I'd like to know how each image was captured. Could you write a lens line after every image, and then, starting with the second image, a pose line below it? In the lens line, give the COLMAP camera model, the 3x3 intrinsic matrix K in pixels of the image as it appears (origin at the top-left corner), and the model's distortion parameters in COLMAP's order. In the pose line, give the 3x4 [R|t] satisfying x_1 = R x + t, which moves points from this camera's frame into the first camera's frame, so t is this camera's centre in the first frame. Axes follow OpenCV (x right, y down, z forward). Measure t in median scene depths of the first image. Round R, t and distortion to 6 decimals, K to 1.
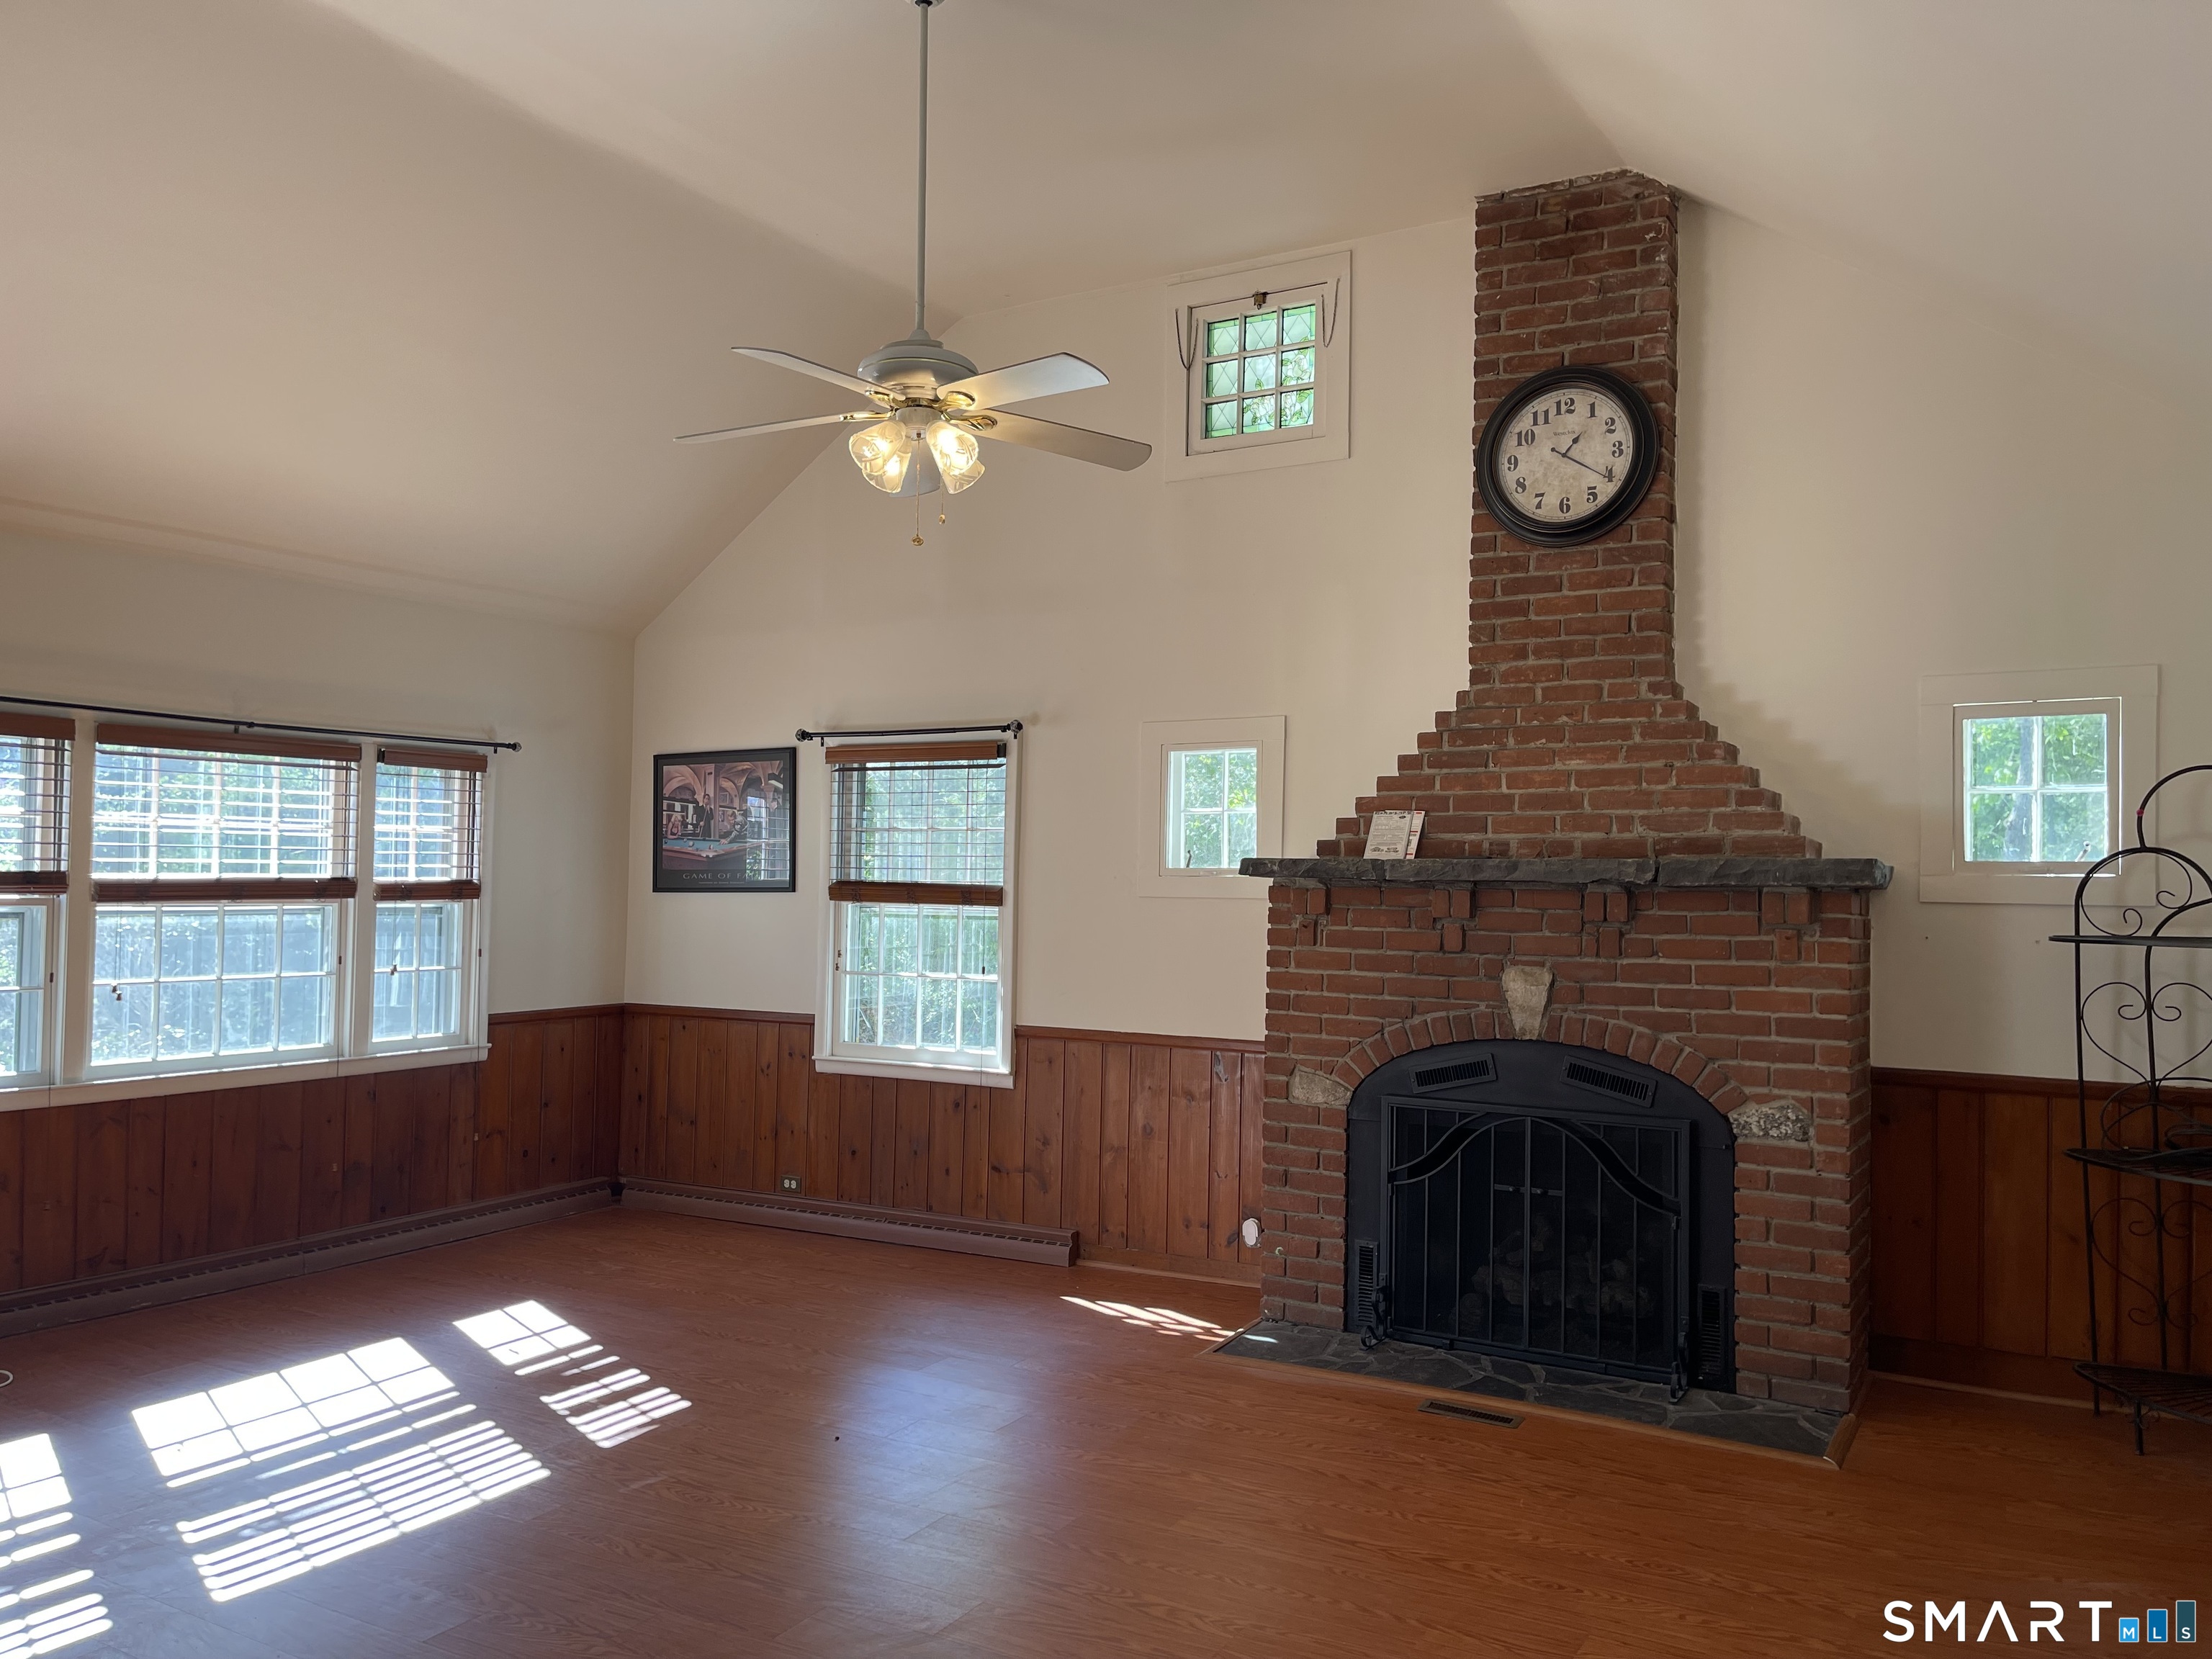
lens RADIAL K [[1678.3, 0, 1085.5], [0, 1678.3, 830.2], [0, 0, 1]] dist [0.068504, -0.088358]
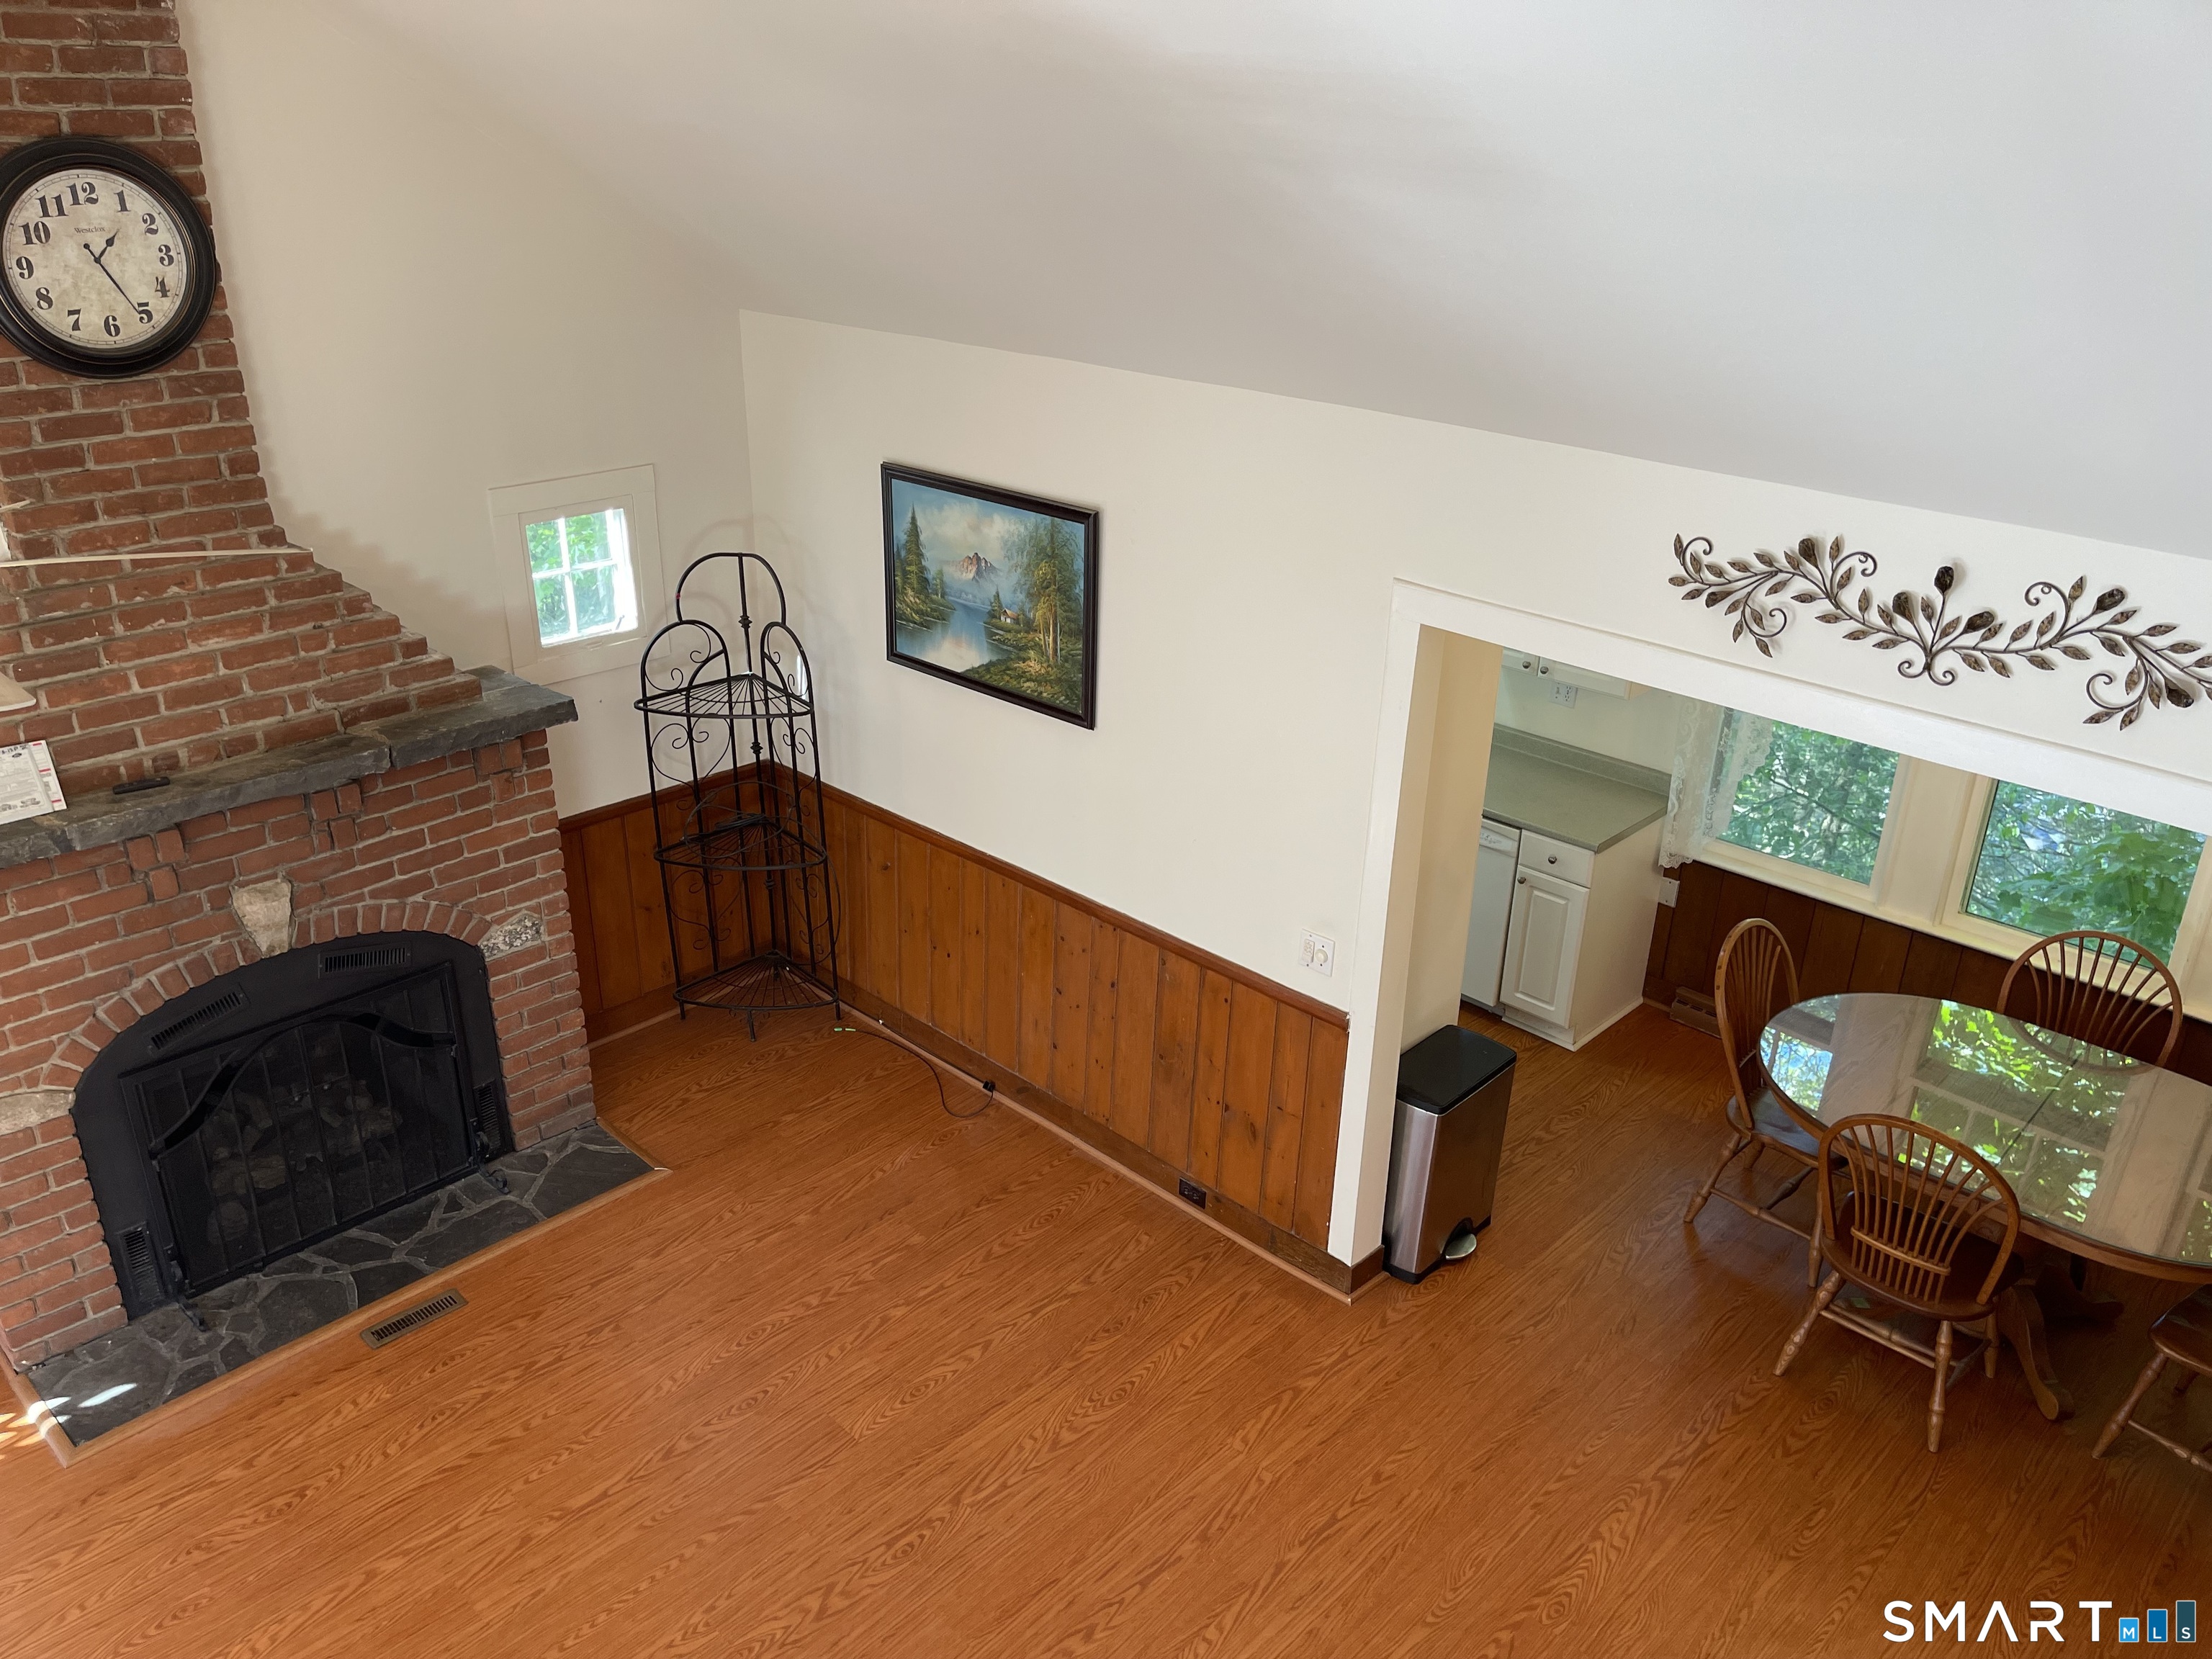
lens RADIAL K [[1678.3, 0, 1103.2], [0, 1678.3, 843.9], [0, 0, 1]] dist [0.068504, -0.088358]
pose [[0.229051, -0.409023, 0.883310, -0.409488], [-0.037068, 0.903111, 0.427804, -0.327255], [-0.972708, -0.130732, 0.191697, 0.357537]]
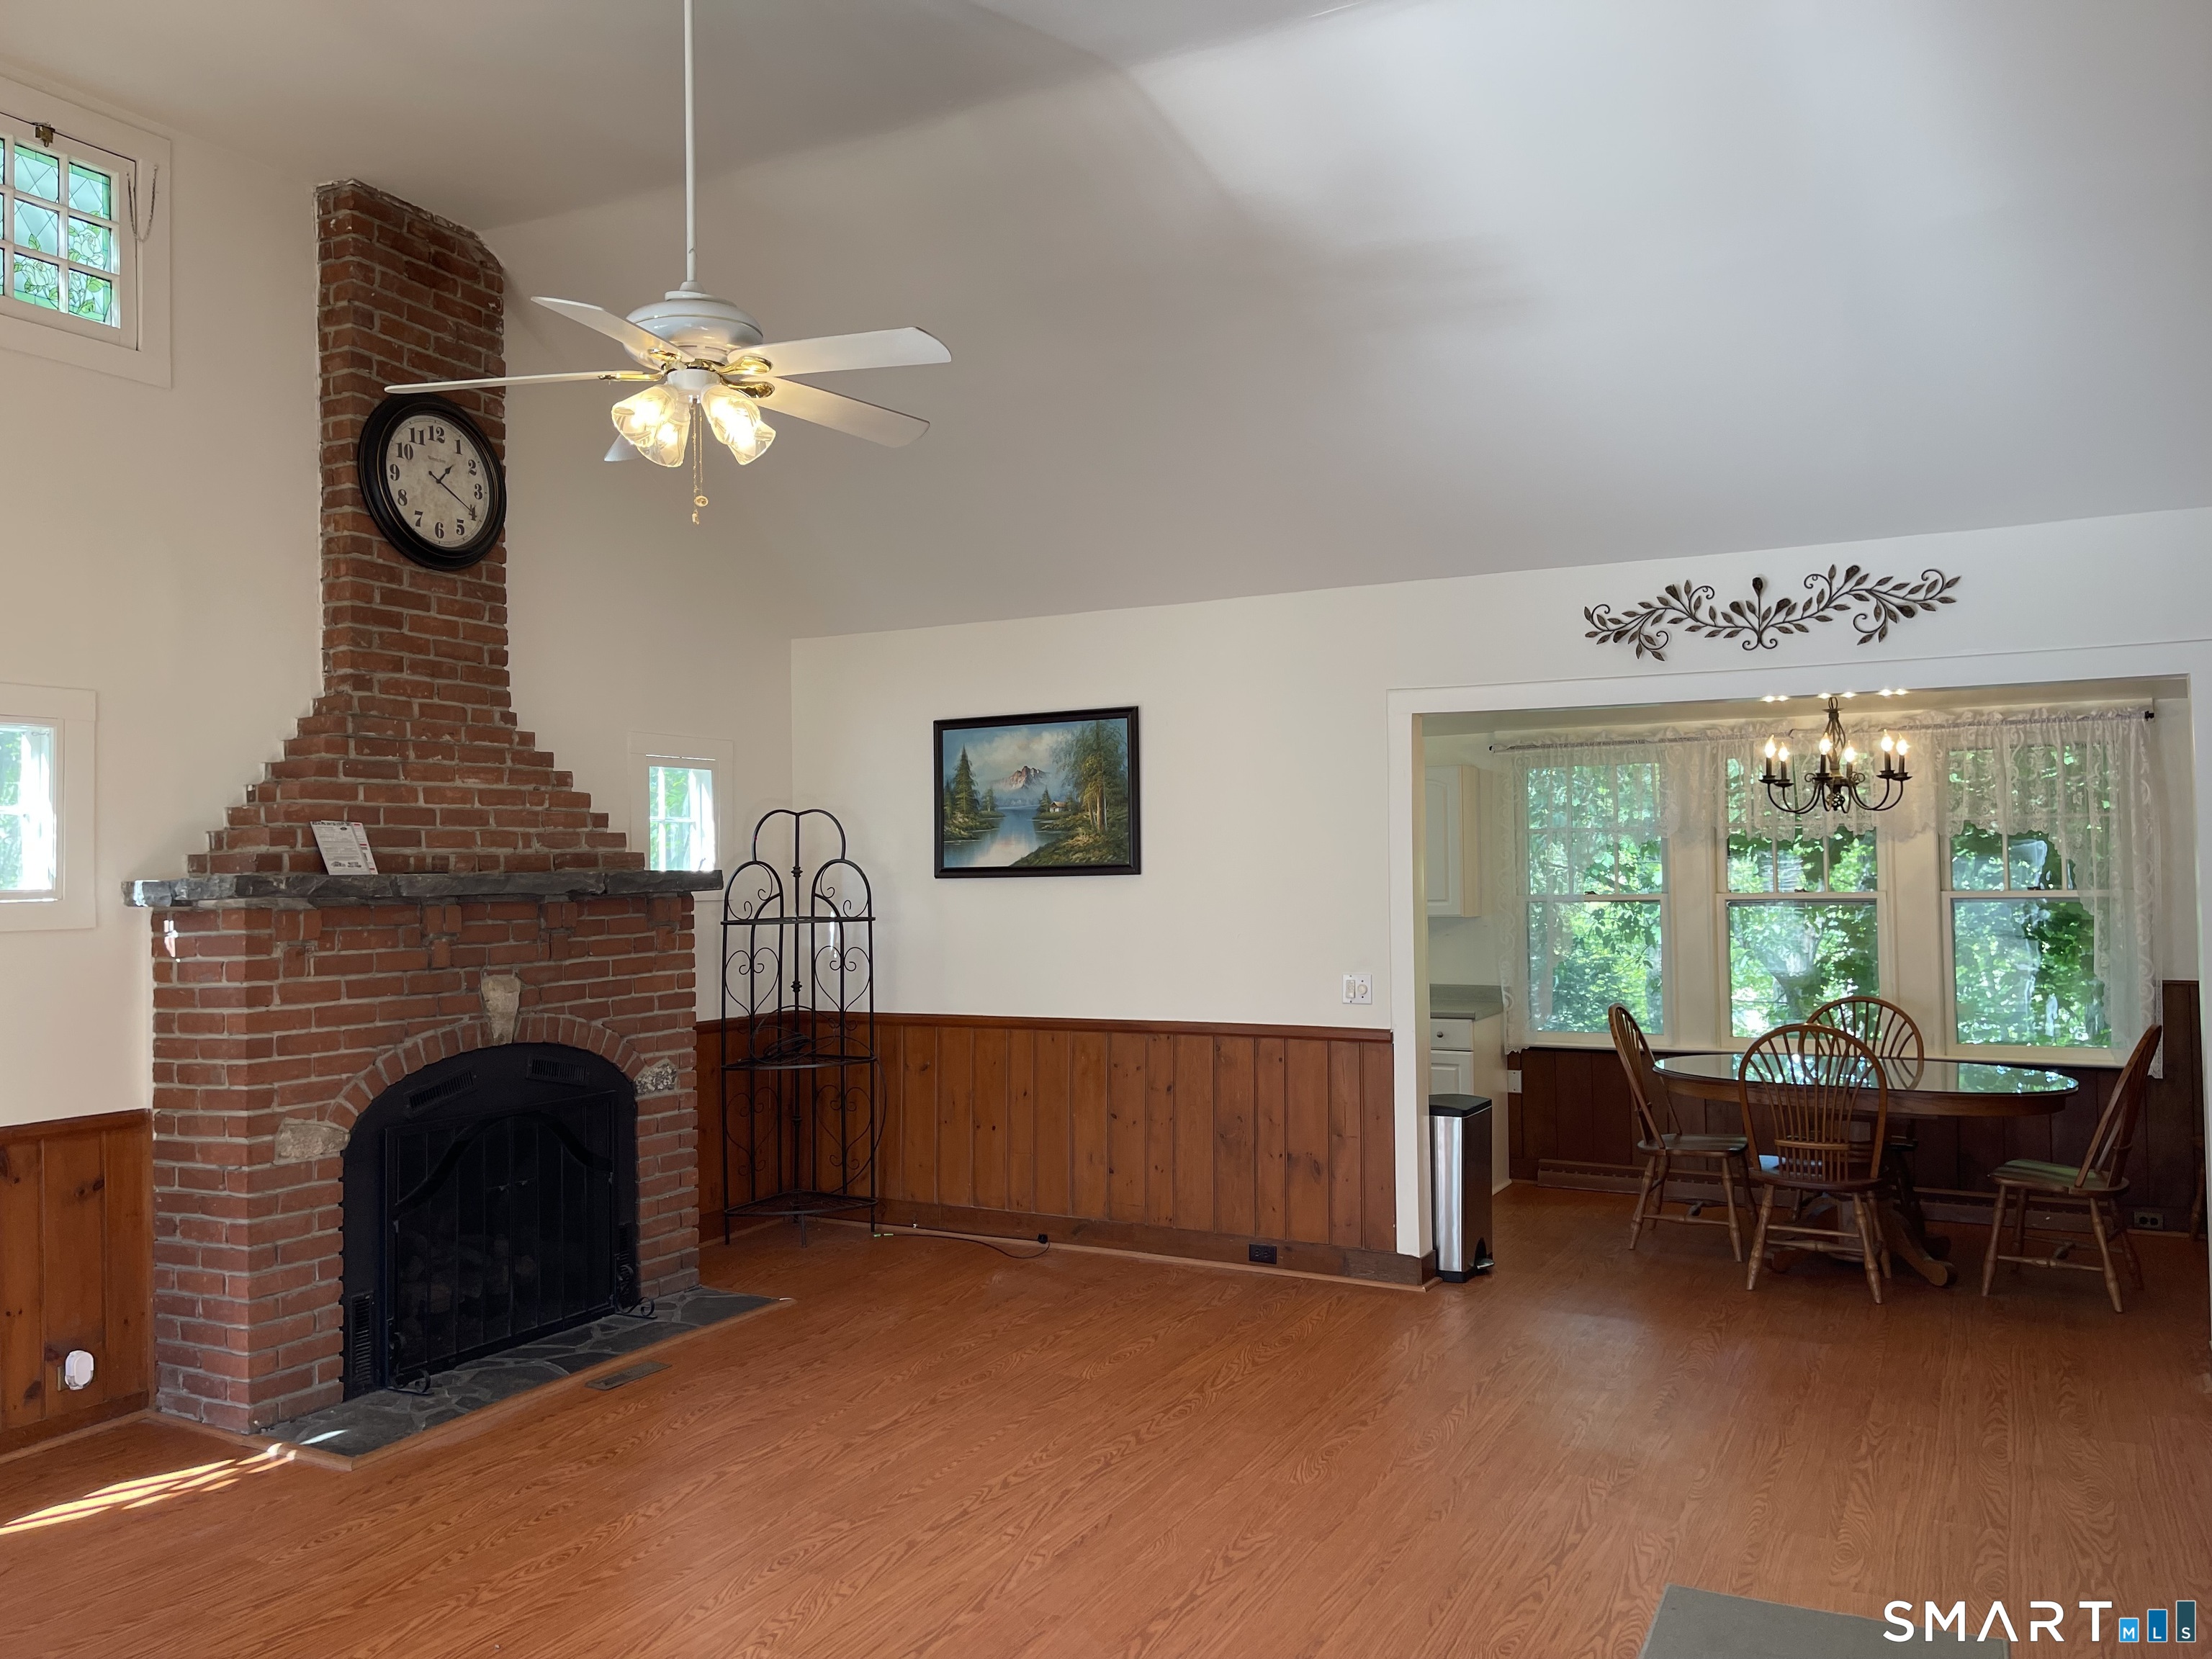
lens RADIAL K [[1678.3, 0, 1120.8], [0, 1678.3, 833.6], [0, 0, 1]] dist [0.068504, -0.088358]
pose [[-0.059360, 0.014724, 0.998128, -0.762069], [-0.011892, 0.999810, -0.015456, 0.004121], [-0.998166, -0.012788, -0.059174, 0.635471]]
